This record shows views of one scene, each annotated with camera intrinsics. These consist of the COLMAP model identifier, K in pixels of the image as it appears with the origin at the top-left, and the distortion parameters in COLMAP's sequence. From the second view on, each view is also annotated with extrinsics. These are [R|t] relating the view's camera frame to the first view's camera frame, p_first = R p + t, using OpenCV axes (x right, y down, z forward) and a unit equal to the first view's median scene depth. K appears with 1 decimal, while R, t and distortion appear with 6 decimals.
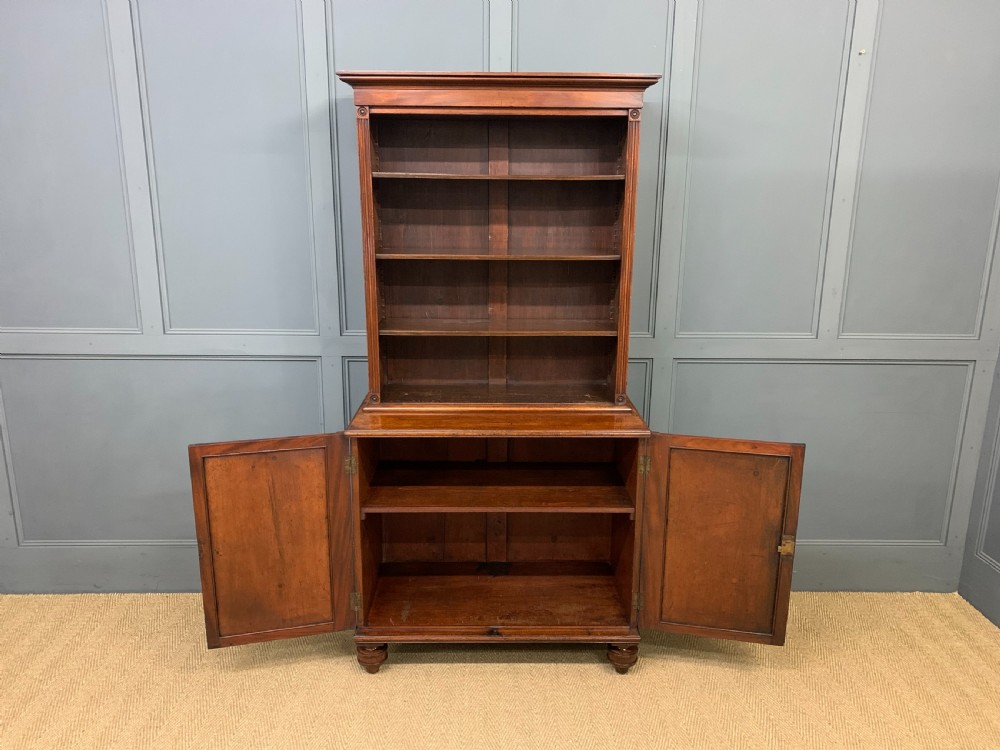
lens RADIAL K [[744.9, 0, 501.0], [0, 744.9, 369.2], [0, 0, 1]] dist [0.003833, -0.001903]
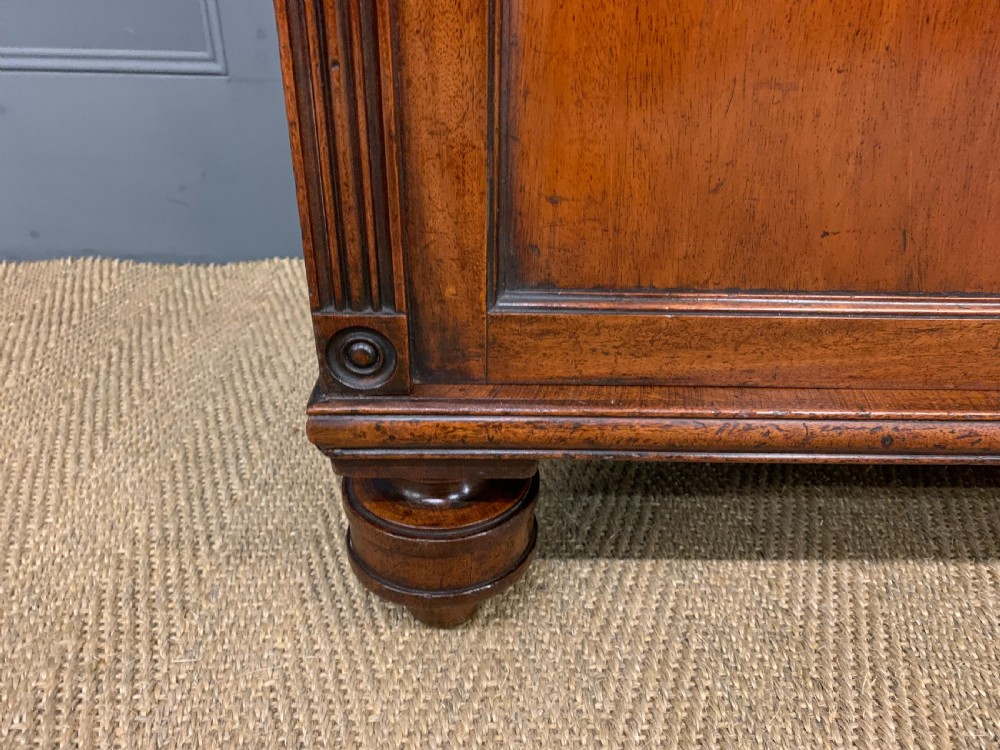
lens RADIAL K [[781.5, 0, 503.6], [0, 781.5, 374.5], [0, 0, 1]] dist [0.004903, -0.000028]
pose [[0.999922, 0.012201, -0.002766, -0.162540], [-0.010924, 0.959254, 0.282335, 0.312173], [0.006098, -0.282282, 0.959312, 0.865938]]
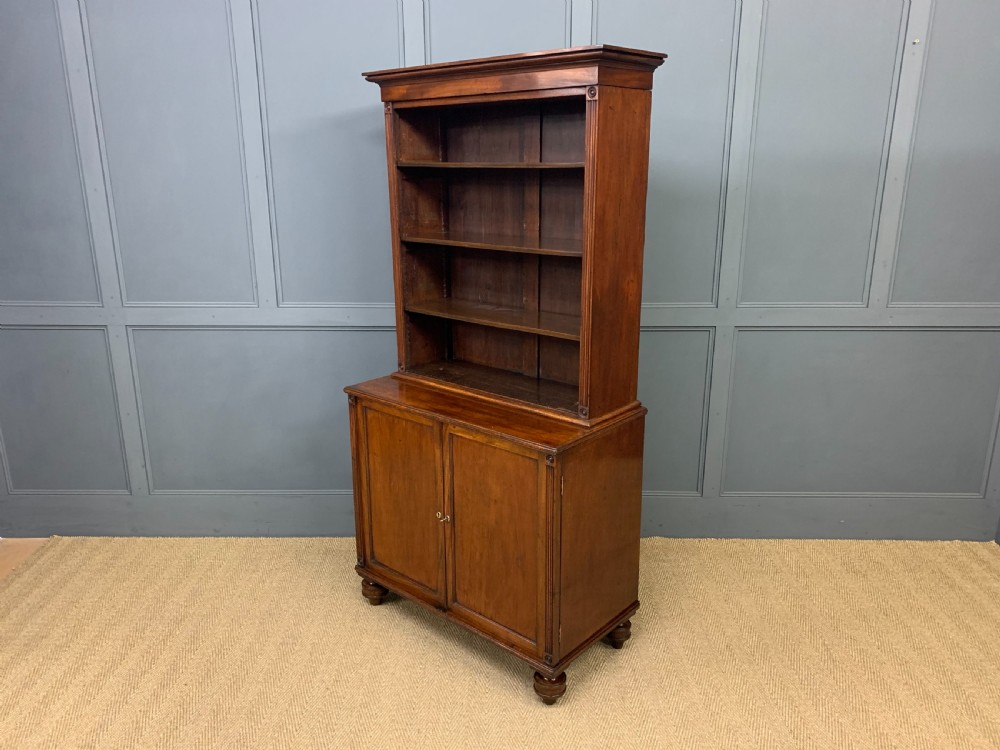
lens RADIAL K [[768.0, 0, 492.8], [0, 768.0, 380.4], [0, 0, 1]] dist [0.010753, -0.002829]
pose [[0.740056, 0.173940, -0.649663, 0.680310], [-0.149120, 0.984371, 0.093686, -0.068748], [0.655805, 0.027545, 0.754427, 0.227895]]
